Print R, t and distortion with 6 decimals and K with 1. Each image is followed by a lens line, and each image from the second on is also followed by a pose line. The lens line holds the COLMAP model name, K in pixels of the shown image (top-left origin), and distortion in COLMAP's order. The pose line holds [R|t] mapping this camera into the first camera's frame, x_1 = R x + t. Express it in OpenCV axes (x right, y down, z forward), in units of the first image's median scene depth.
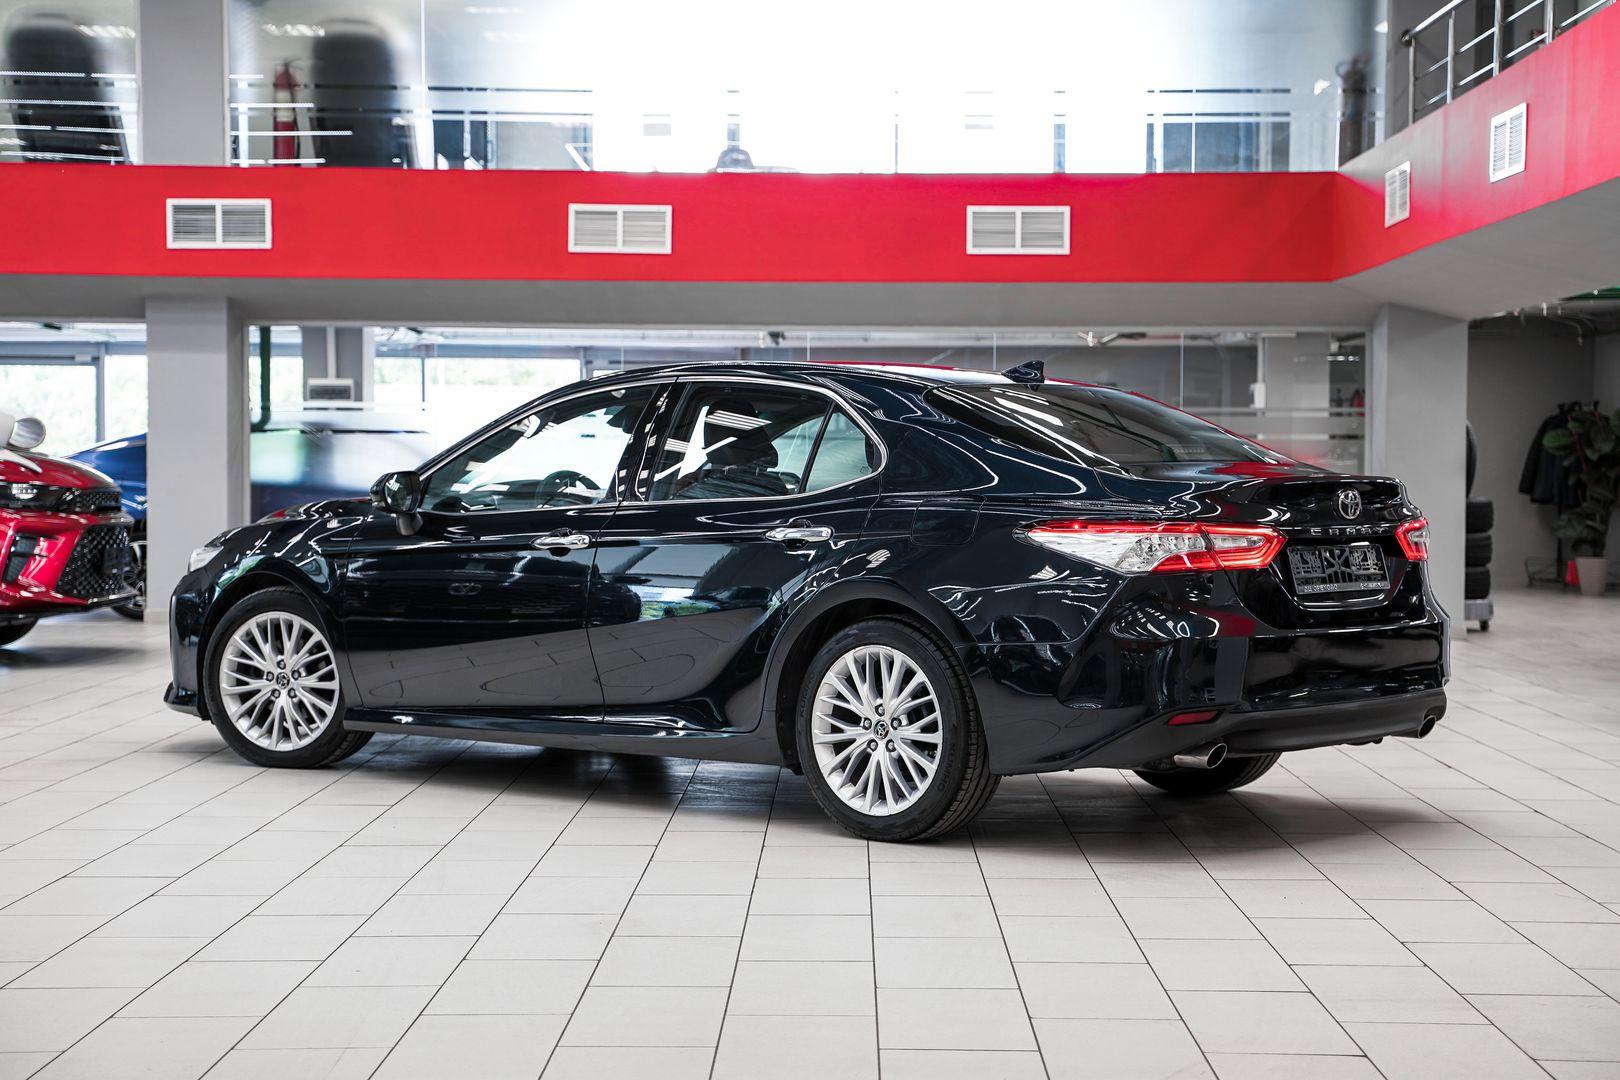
lens RADIAL K [[2774.2, 0, 829.7], [0, 2774.2, 551.5], [0, 0, 1]] dist [0.192241, 0.174697]
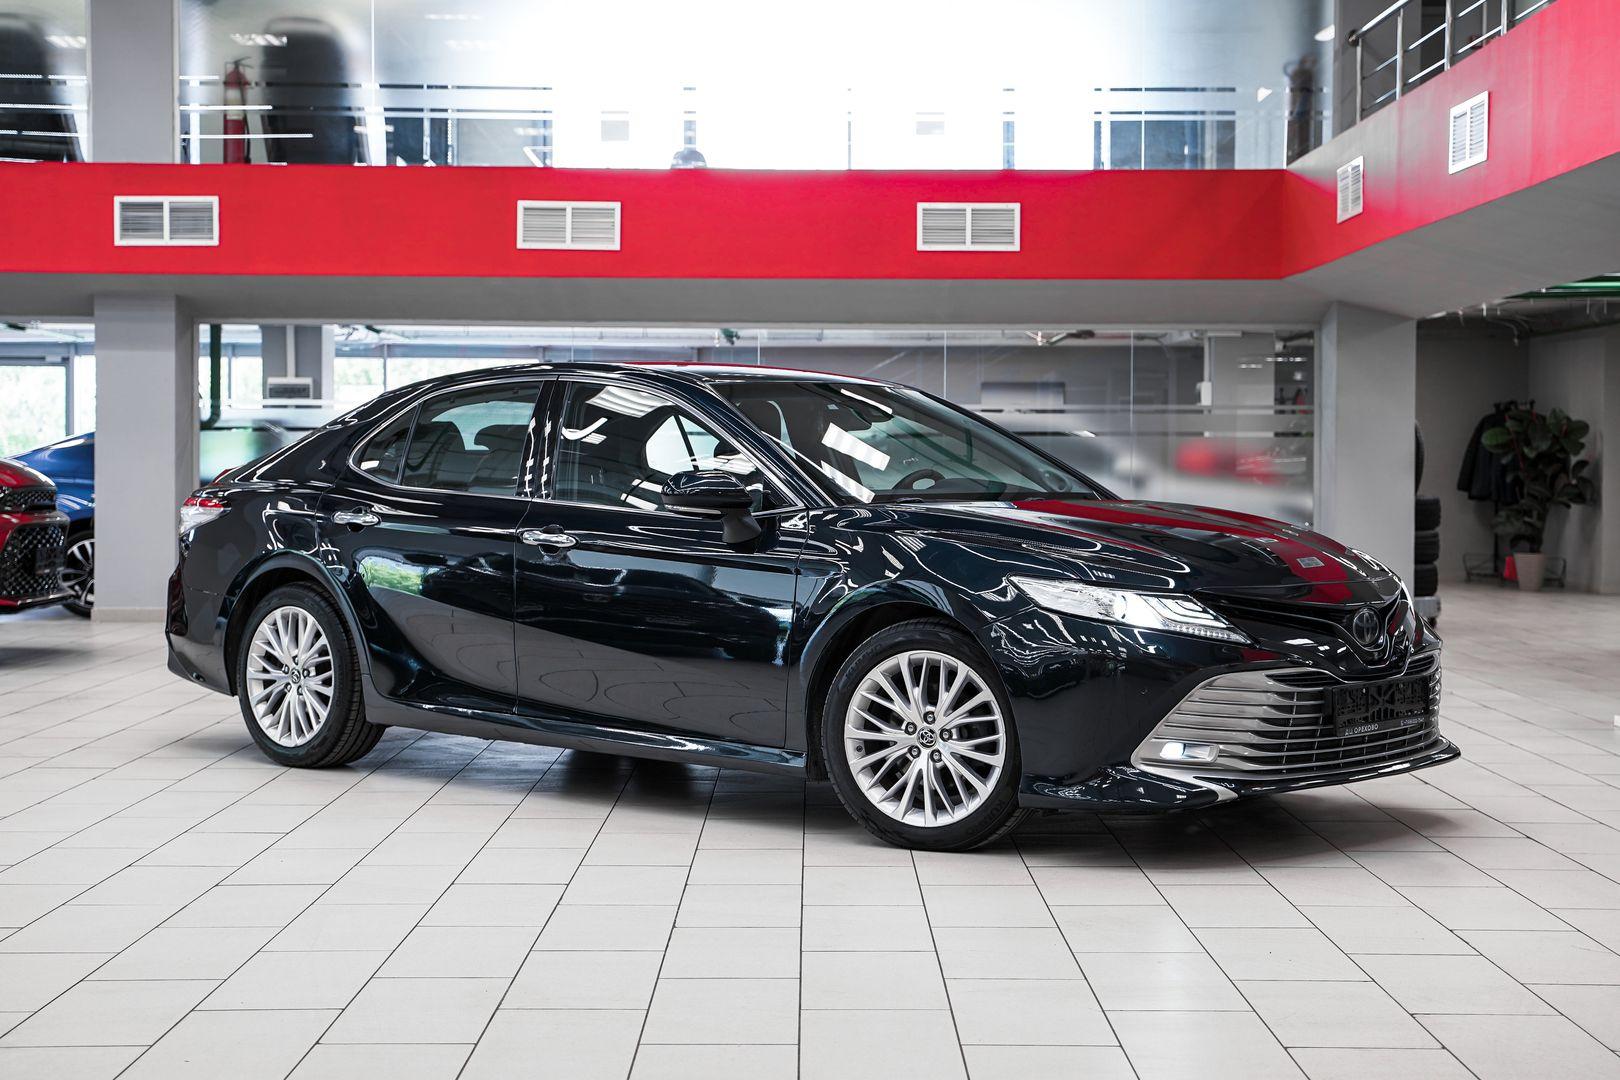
lens RADIAL K [[2591.1, 0, 812.2], [0, 2591.1, 519.7], [0, 0, 1]] dist [0.116092, 0.001493]
pose [[0.999974, -0.000496, 0.007189, 0.004826], [0.000561, 0.999959, -0.009035, -0.002098], [-0.007184, 0.009038, 0.999933, 0.069078]]
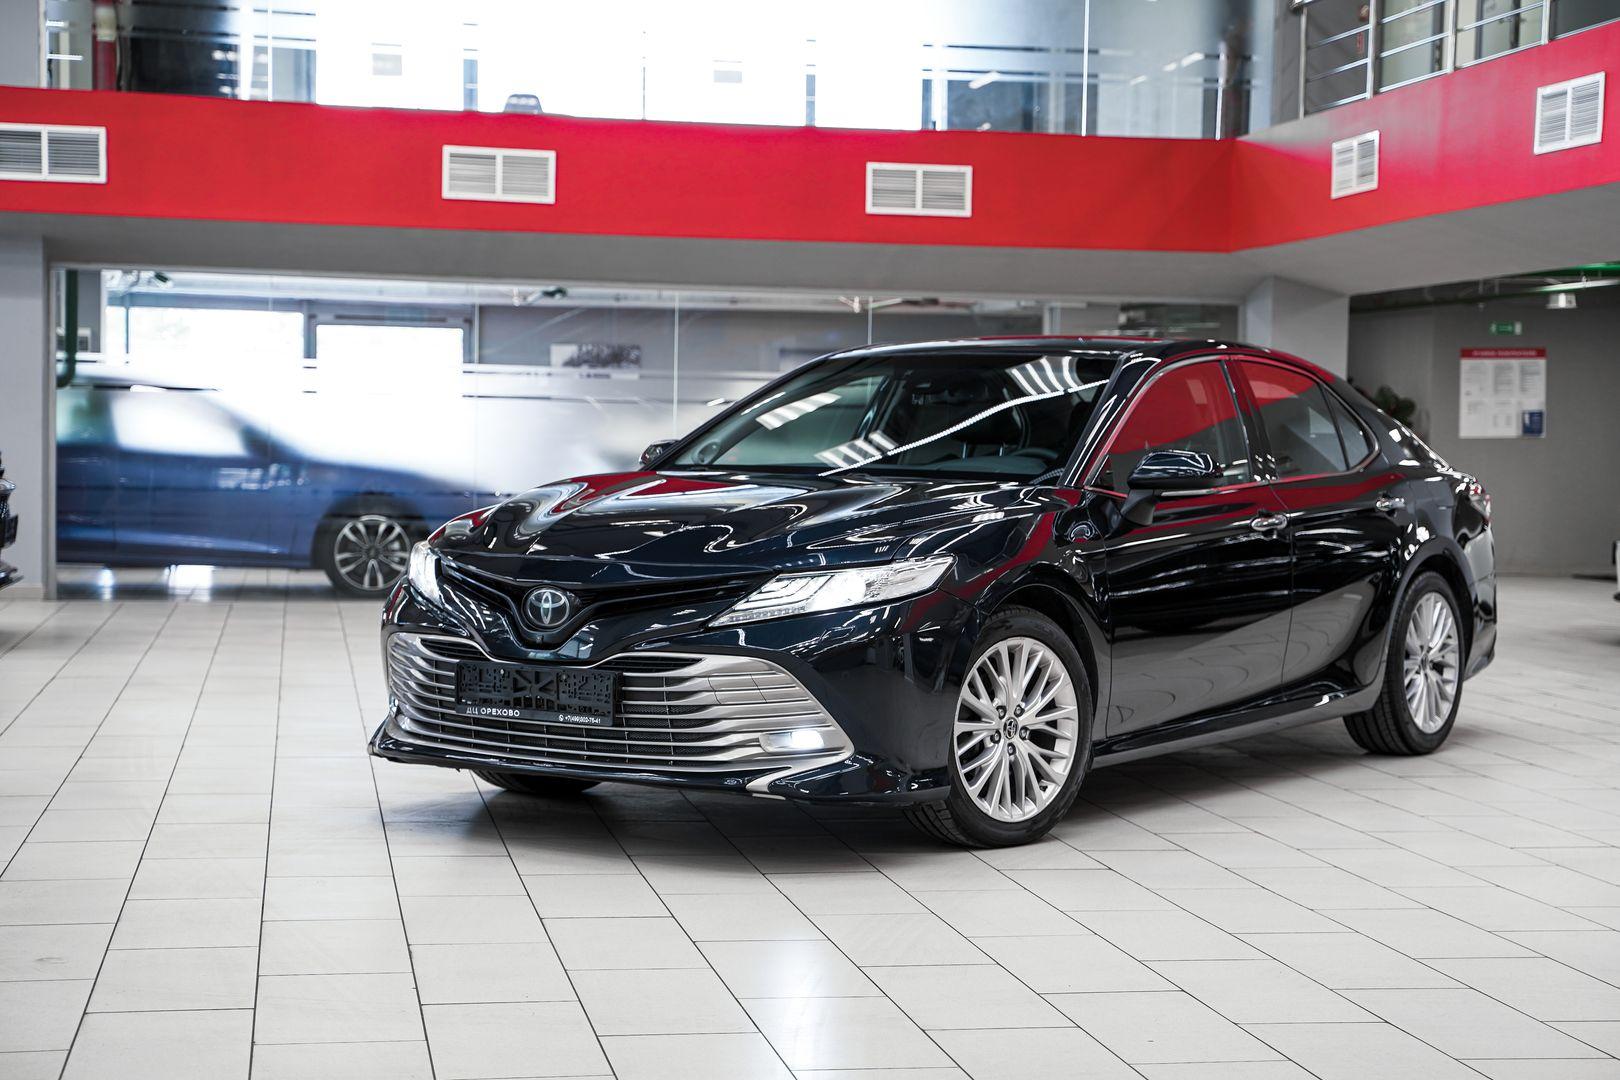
lens RADIAL K [[2774.2, 0, 829.7], [0, 2774.2, 551.5], [0, 0, 1]] dist [0.192241, 0.174697]
pose [[0.979875, 0.003880, 0.199575, -0.146612], [-0.006482, 0.999902, 0.012382, -0.002768], [-0.199507, -0.013427, 0.979804, 0.065172]]
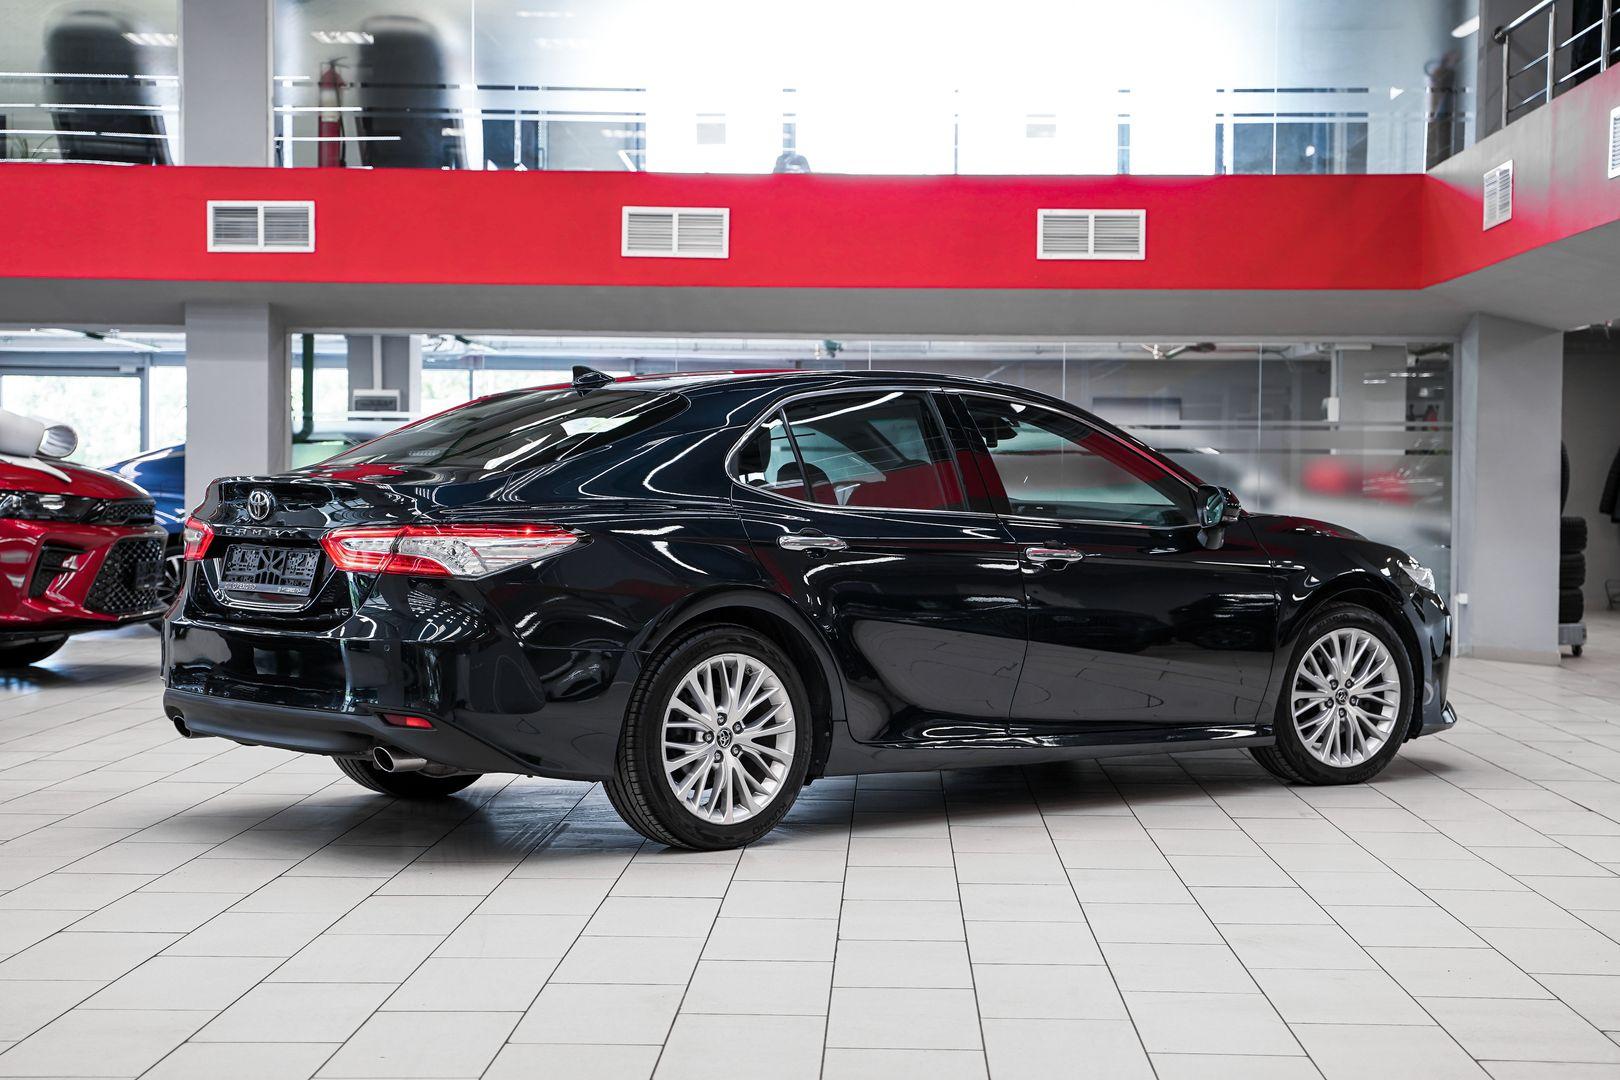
lens RADIAL K [[2740.7, 0, 823.1], [0, 2740.7, 546.1], [0, 0, 1]] dist [0.163221, 0.069385]
pose [[0.999829, 0.004938, -0.017834, -0.006680], [-0.005089, 0.999951, -0.008450, 0.000098], [0.017791, 0.008539, 0.999805, 0.052484]]
